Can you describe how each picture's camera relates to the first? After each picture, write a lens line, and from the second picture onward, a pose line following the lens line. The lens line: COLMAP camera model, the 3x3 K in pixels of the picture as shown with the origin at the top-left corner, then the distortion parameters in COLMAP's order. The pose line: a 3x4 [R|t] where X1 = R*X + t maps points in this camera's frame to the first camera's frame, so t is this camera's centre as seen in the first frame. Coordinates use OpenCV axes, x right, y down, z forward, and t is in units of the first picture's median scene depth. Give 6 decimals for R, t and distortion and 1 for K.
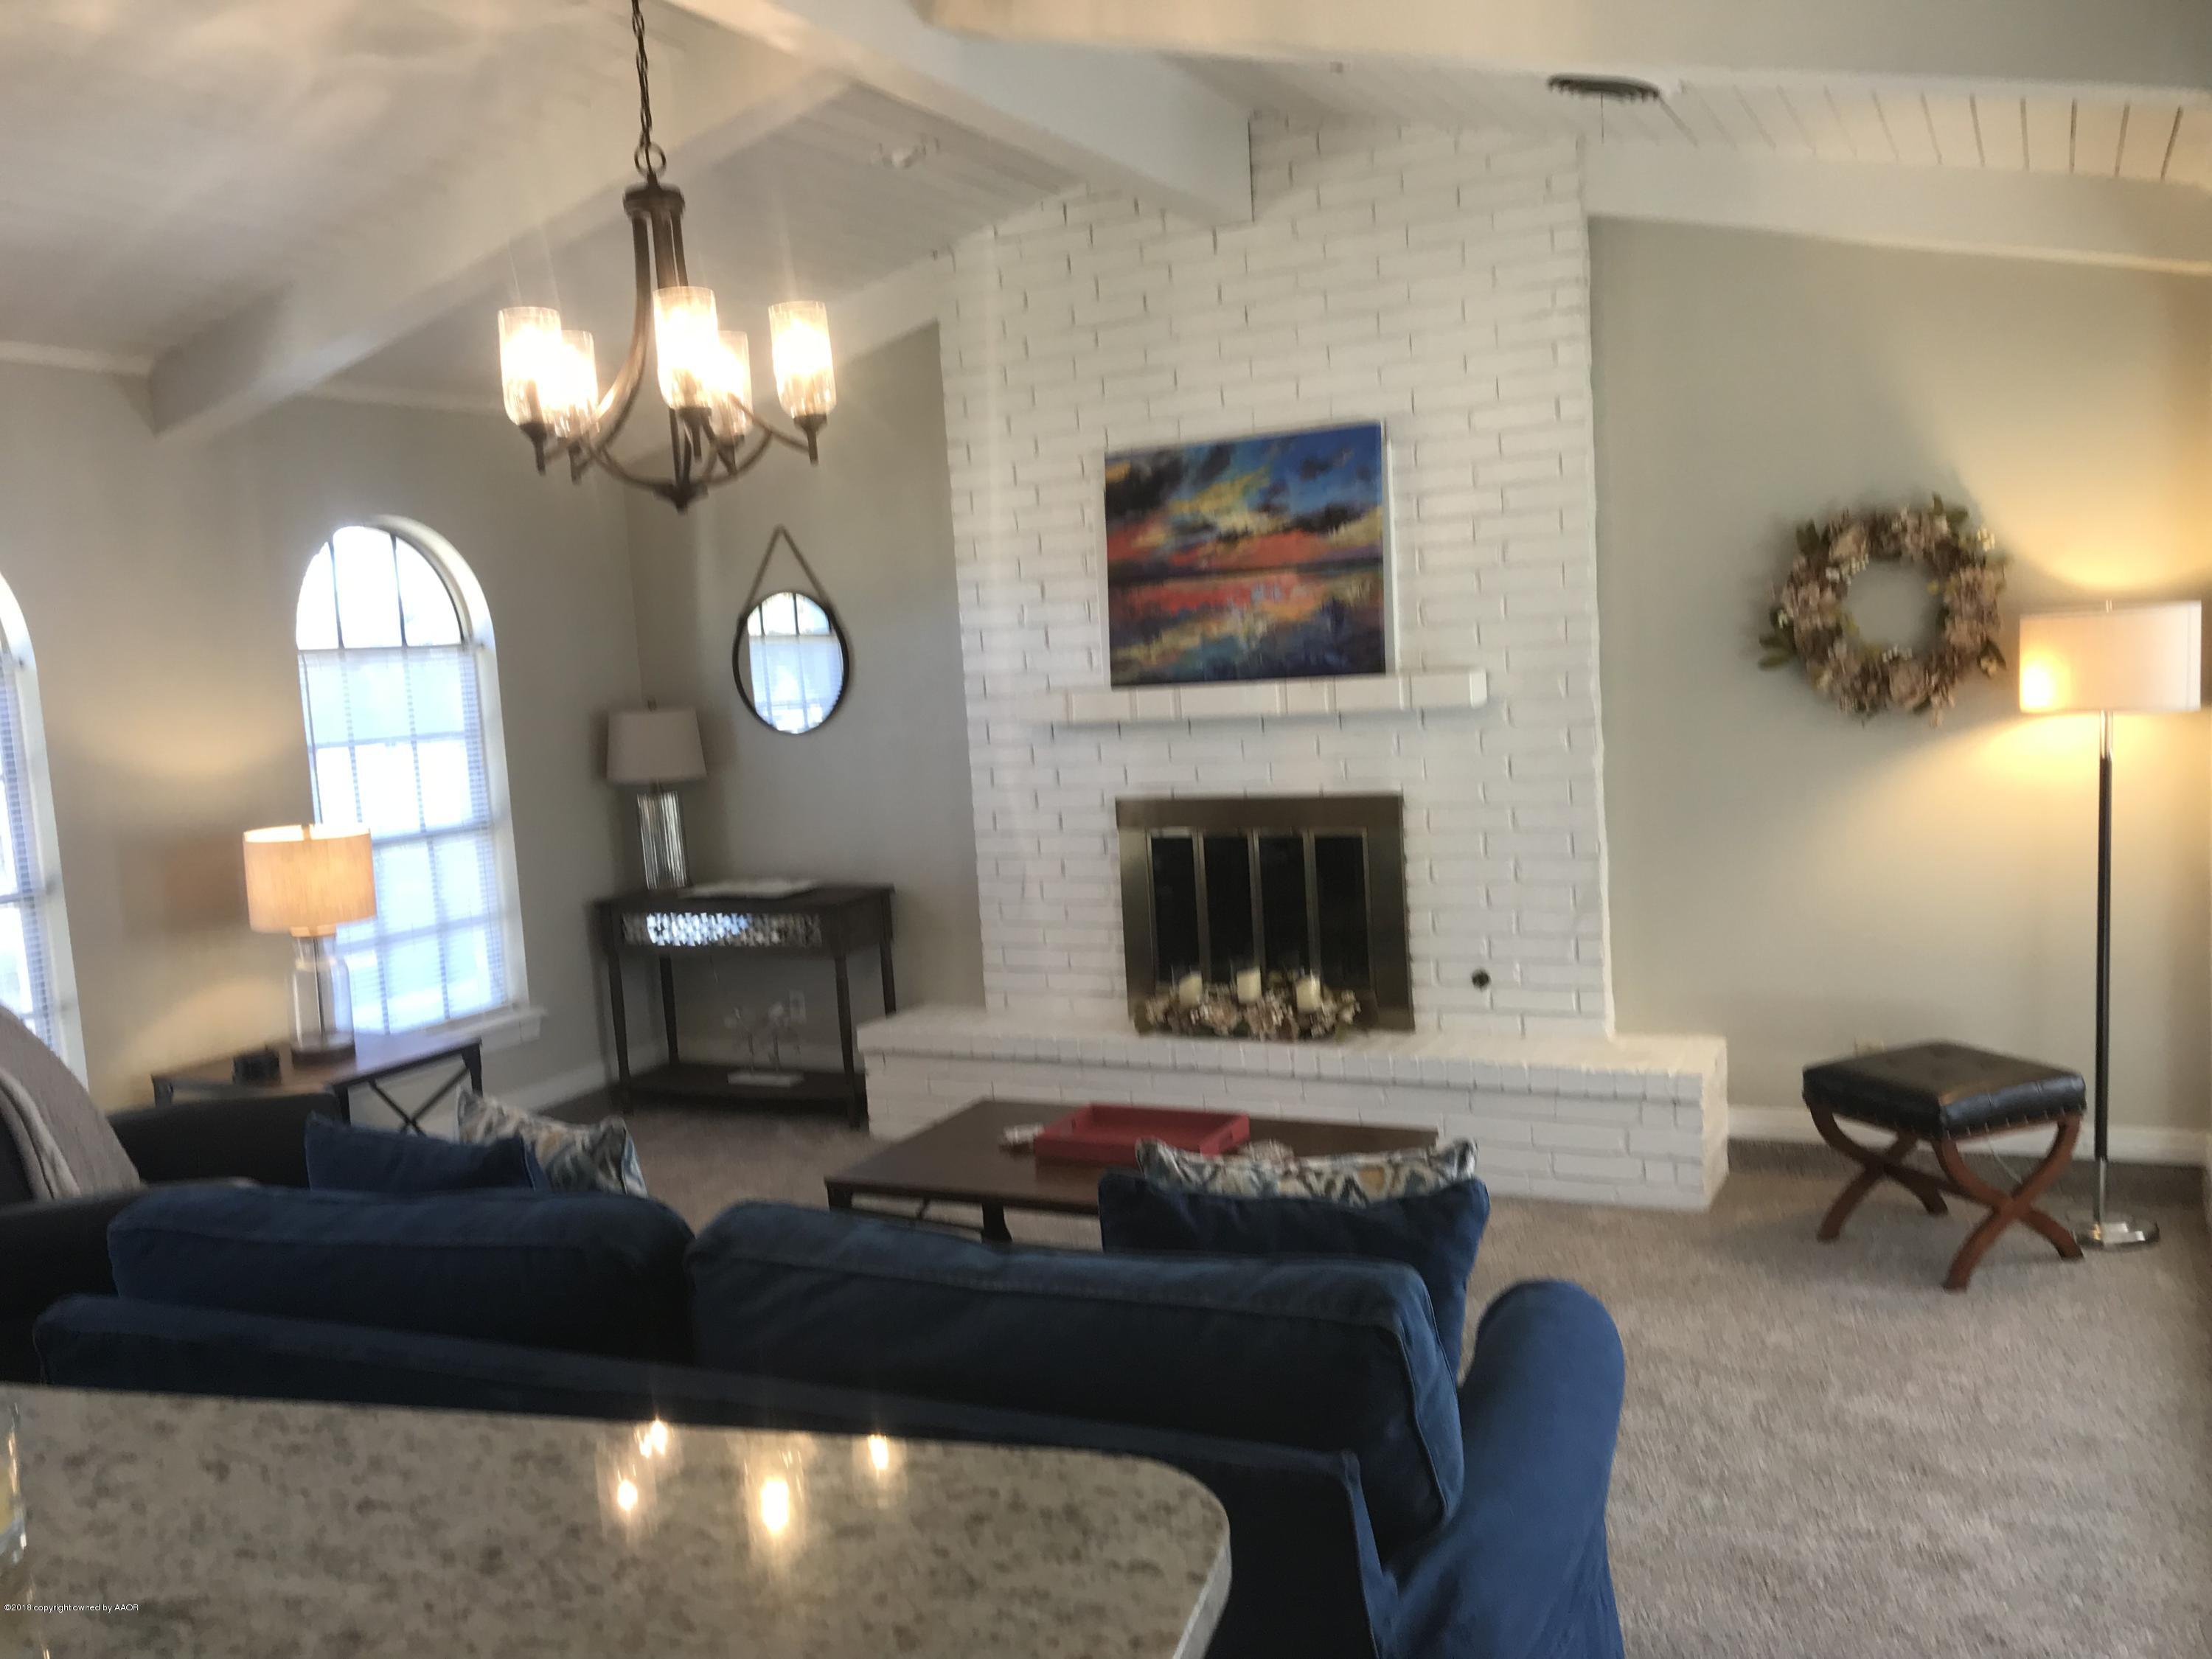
lens RADIAL K [[1804.0, 0, 1097.5], [0, 1804.0, 824.8], [0, 0, 1]] dist [0.050525, -0.058000]
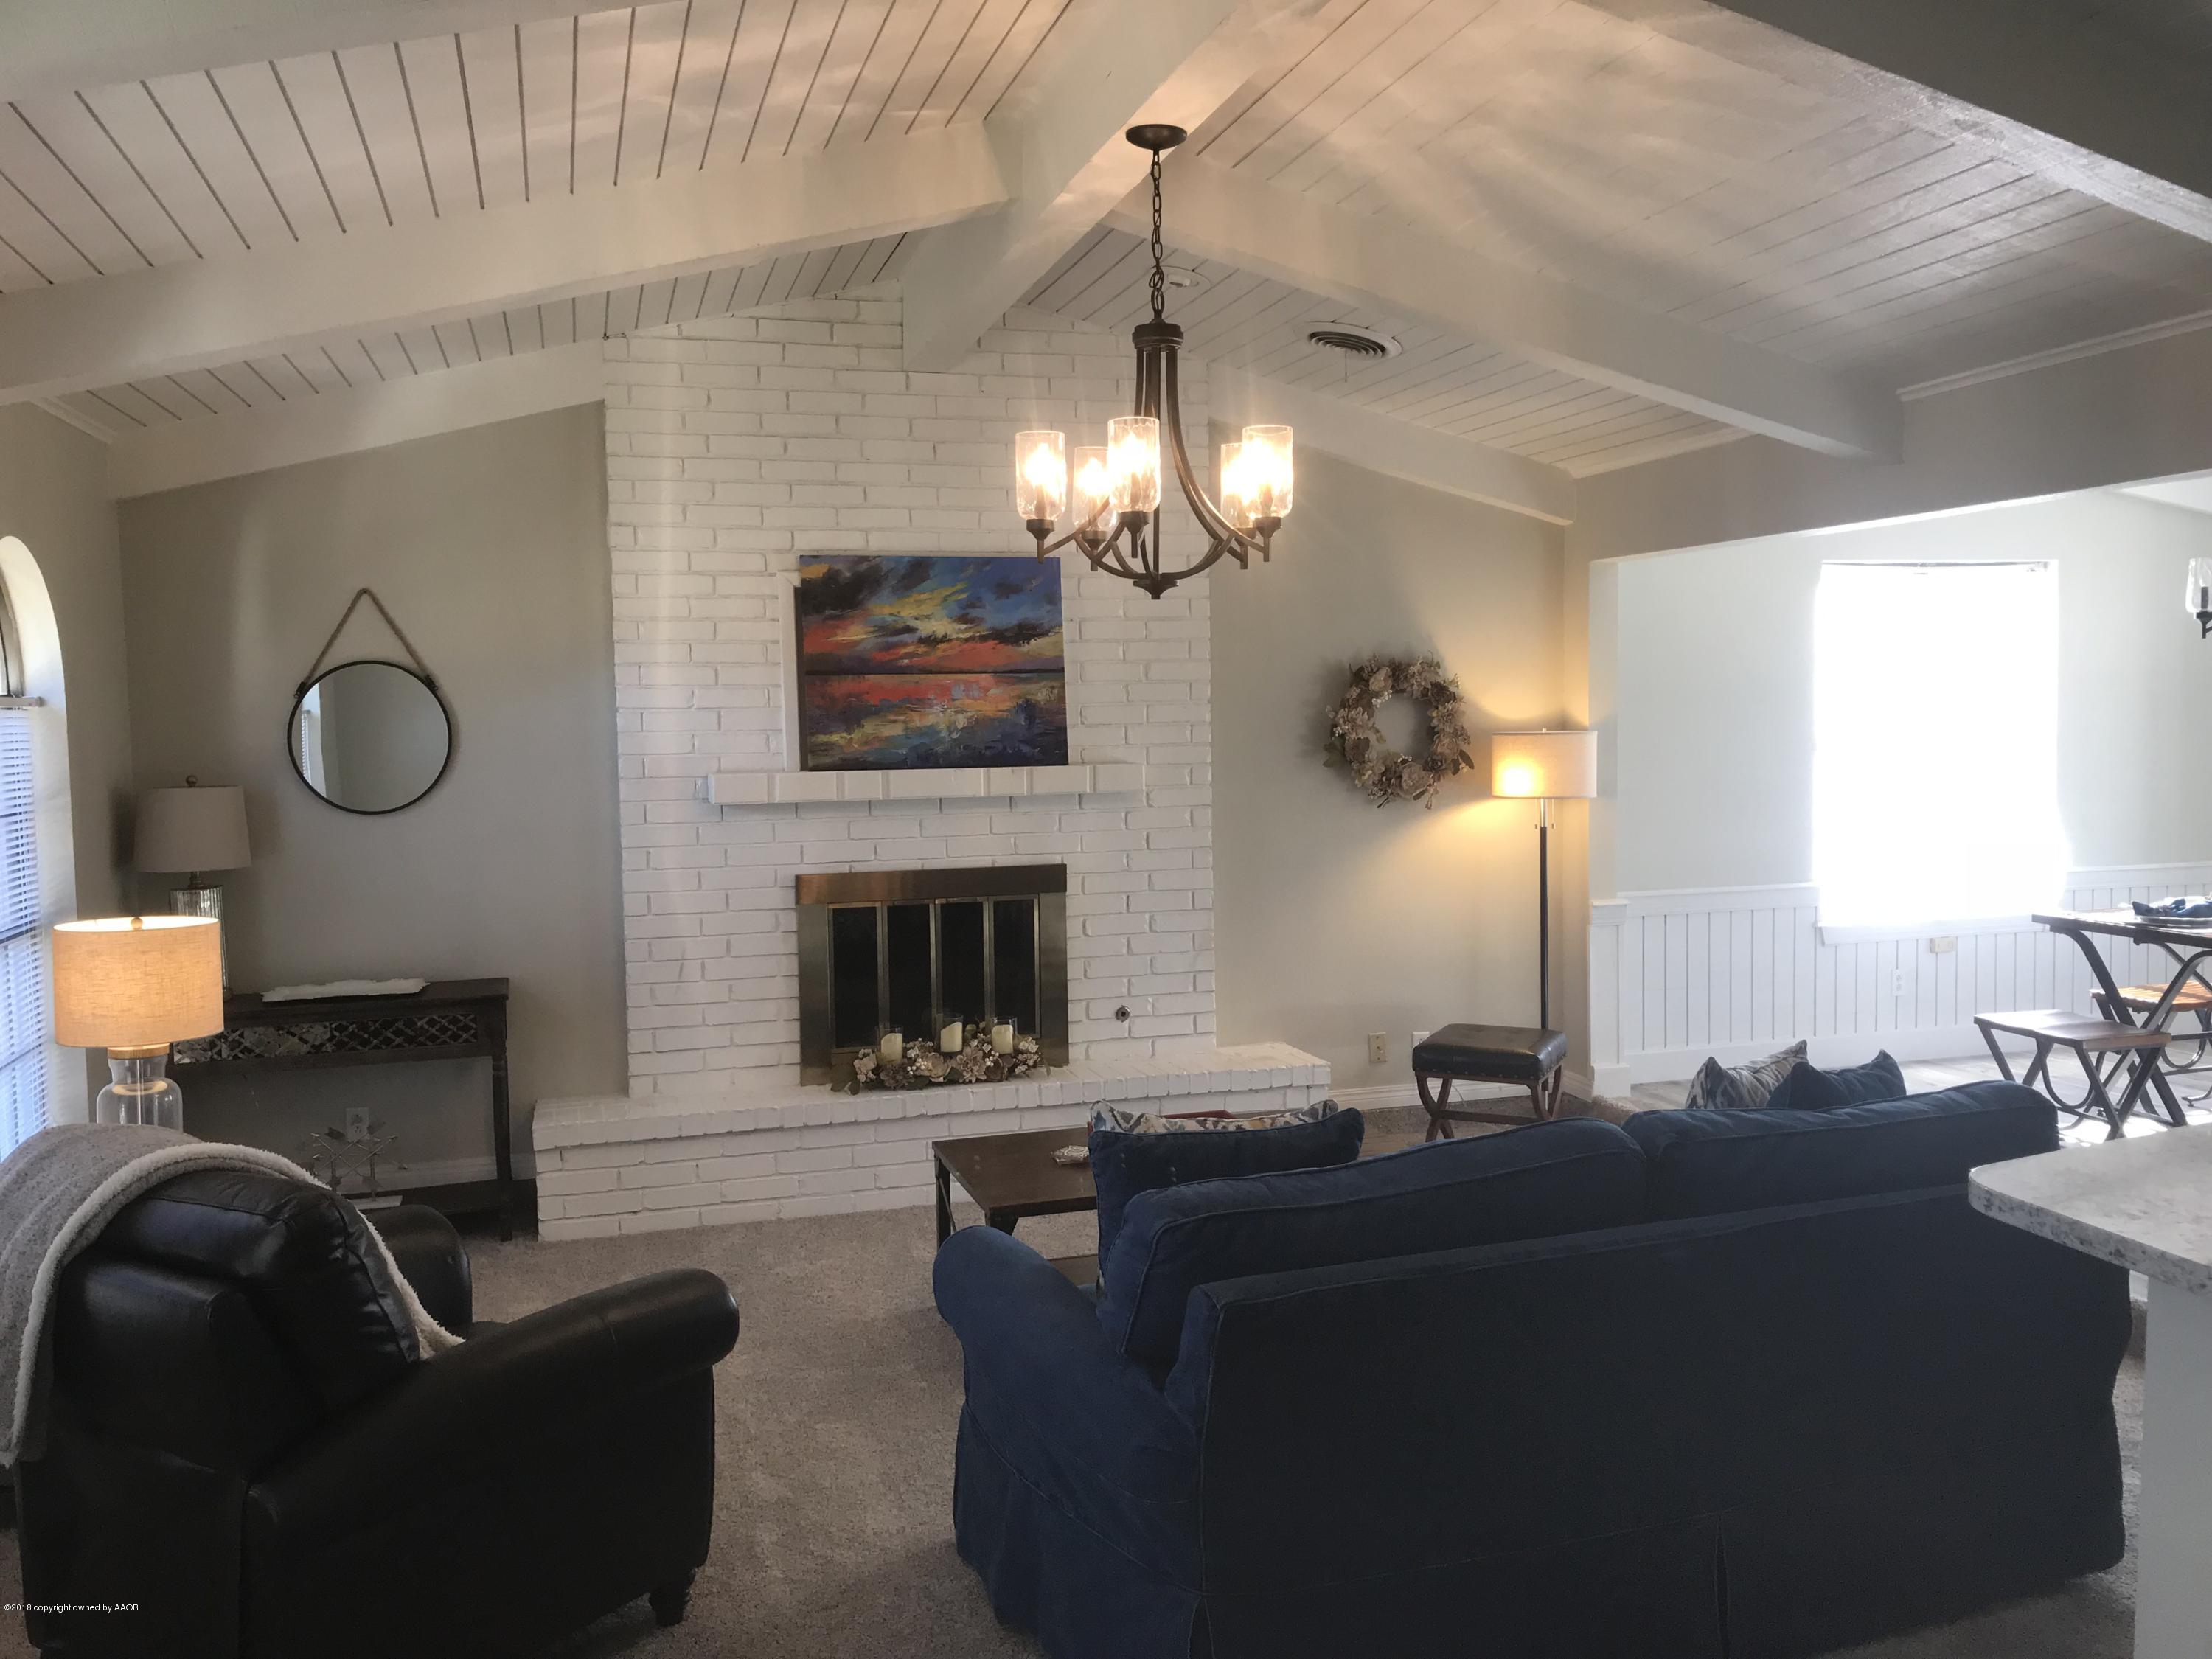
lens RADIAL K [[1804.0, 0, 1097.6], [0, 1804.0, 812.7], [0, 0, 1]] dist [0.050525, -0.058000]
pose [[0.709578, 0.013296, 0.704502, -0.649099], [0.046838, 0.996721, -0.065986, 0.028629], [-0.703069, 0.079820, 0.706628, 0.131625]]
